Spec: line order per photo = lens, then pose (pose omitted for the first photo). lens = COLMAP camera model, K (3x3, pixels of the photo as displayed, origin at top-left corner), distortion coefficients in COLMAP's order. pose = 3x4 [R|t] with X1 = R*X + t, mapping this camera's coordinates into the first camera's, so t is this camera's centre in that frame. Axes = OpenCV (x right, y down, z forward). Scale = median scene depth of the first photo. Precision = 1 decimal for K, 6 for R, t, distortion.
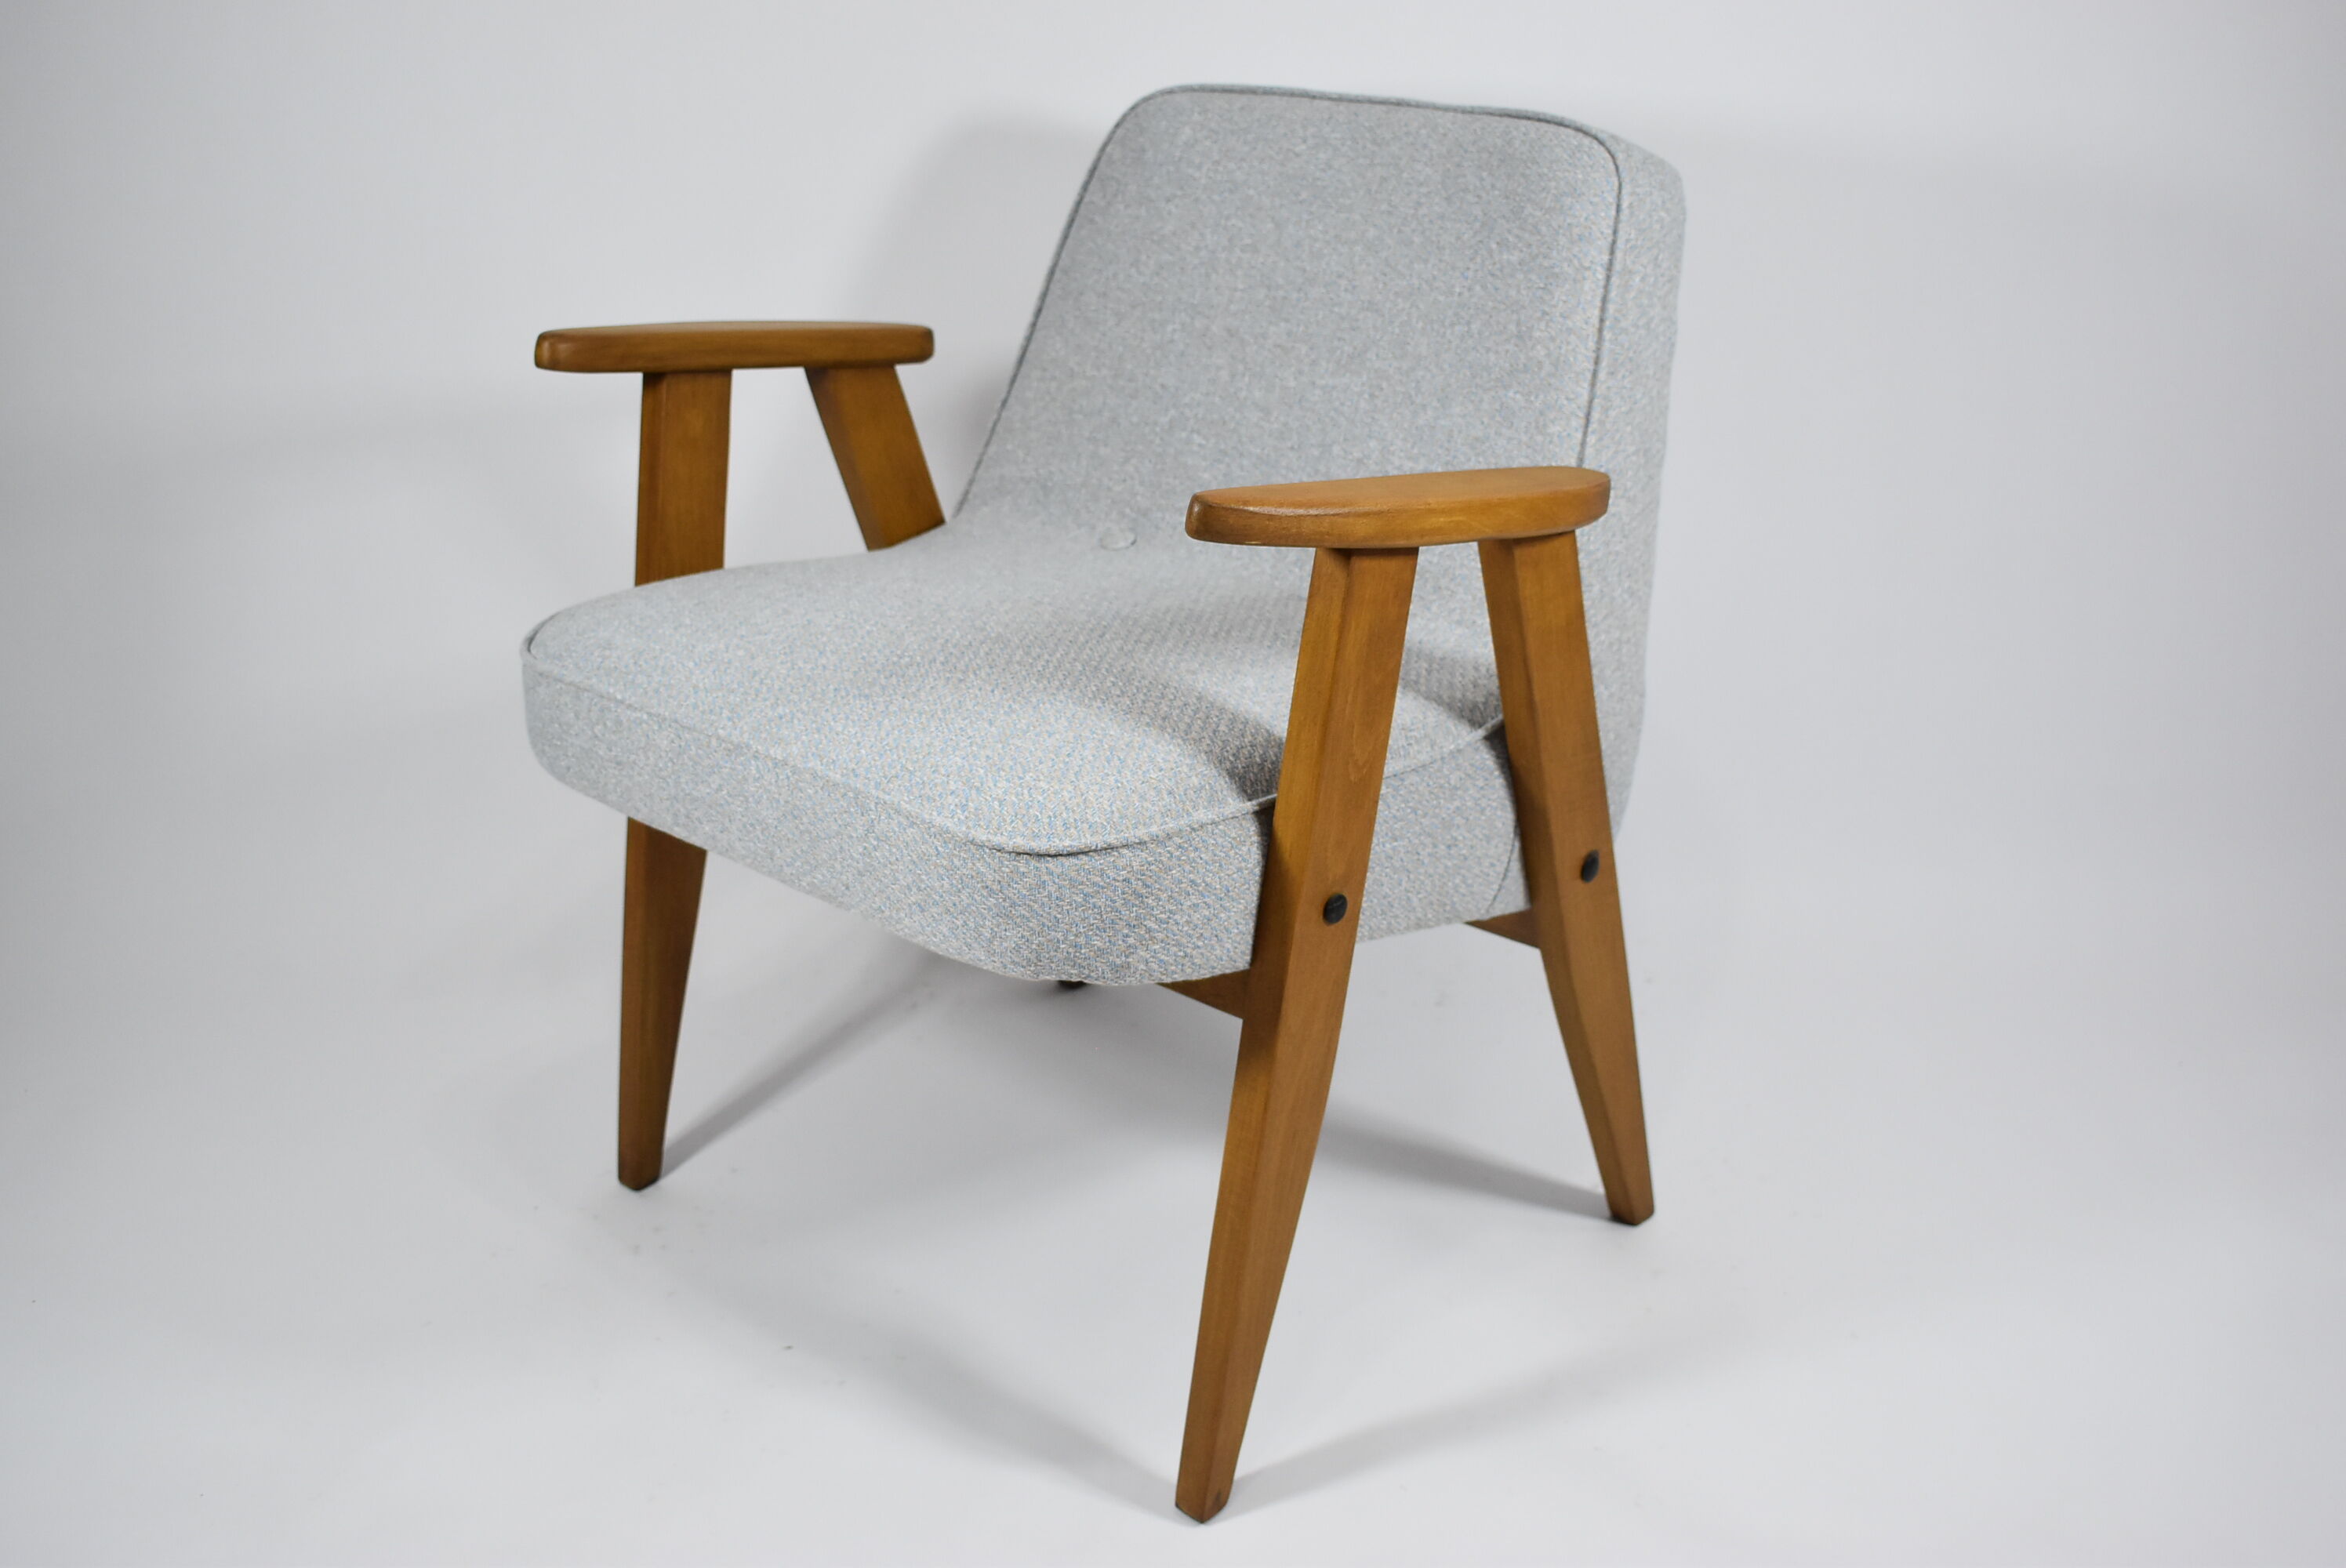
lens RADIAL K [[2722.5, 0, 1174.2], [0, 2722.5, 786.0], [0, 0, 1]] dist [0.003651, 0.000000]
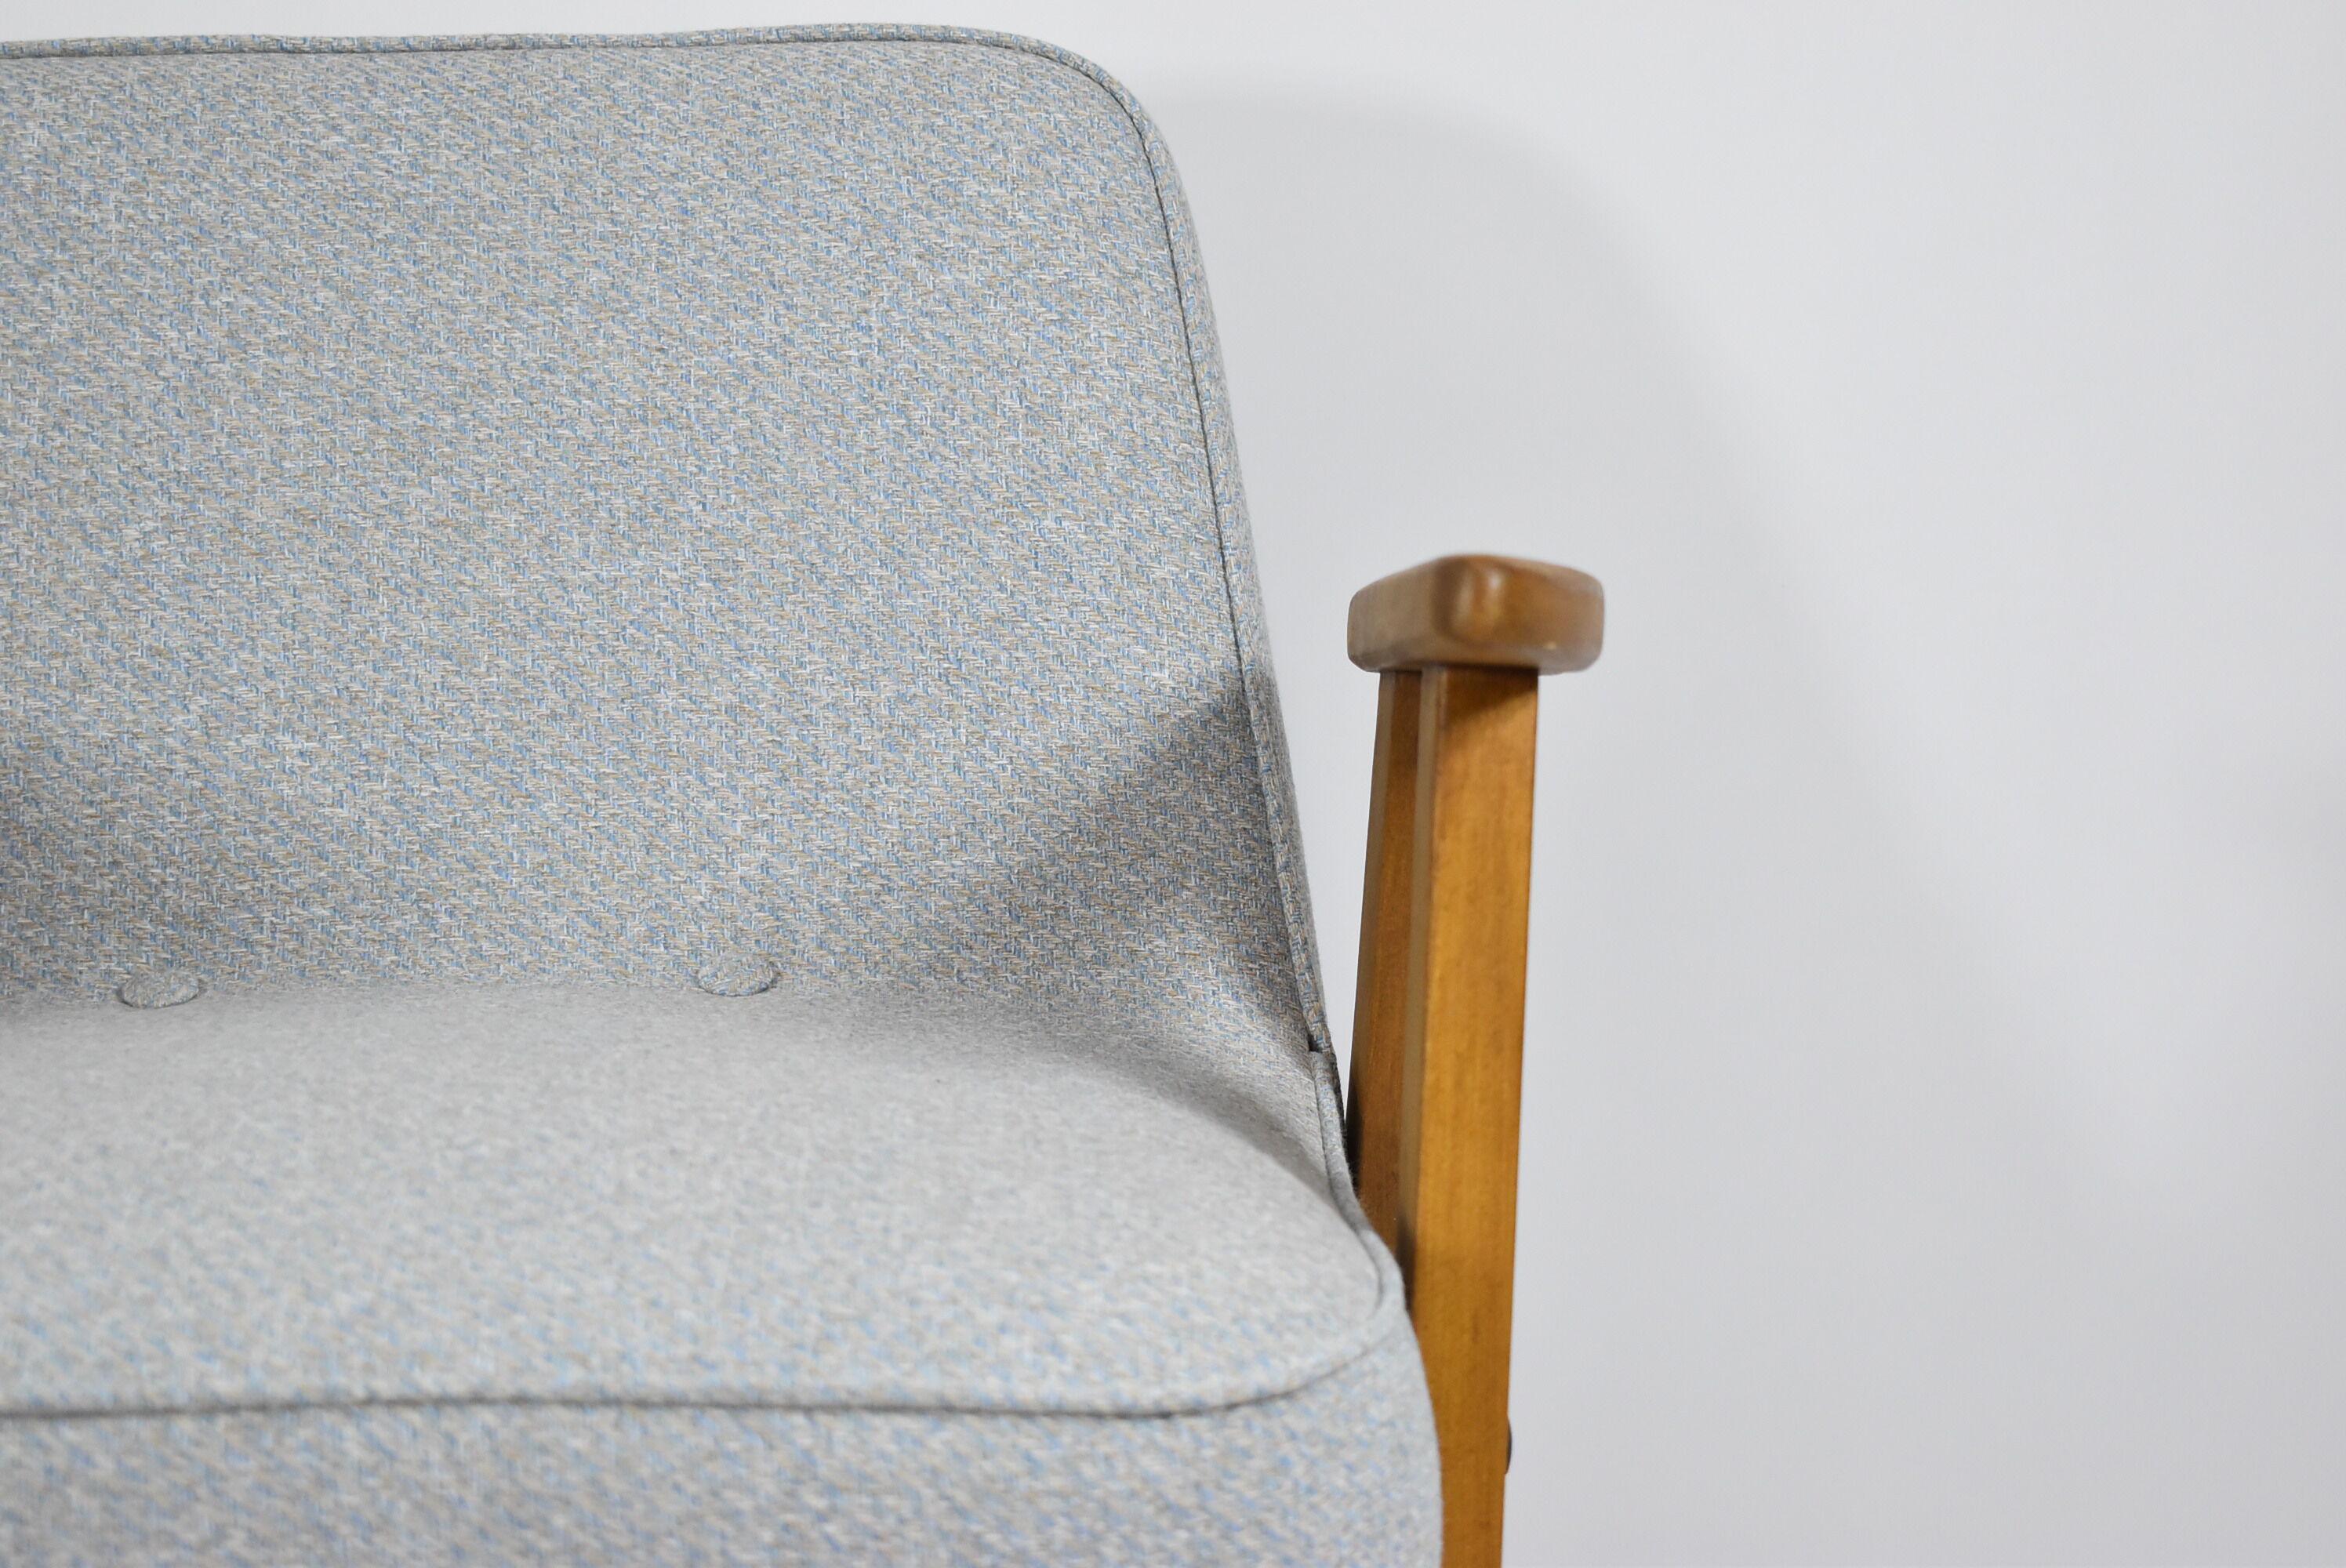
lens RADIAL K [[4722.5, 0, 1174.1], [0, 4722.5, 788.4], [0, 0, 1]] dist [0.087119, 0.000000]
pose [[0.698526, -0.113466, 0.706531, -0.476224], [0.265255, 0.958067, -0.108389, 0.007371], [-0.664606, 0.263123, 0.699332, 0.353404]]
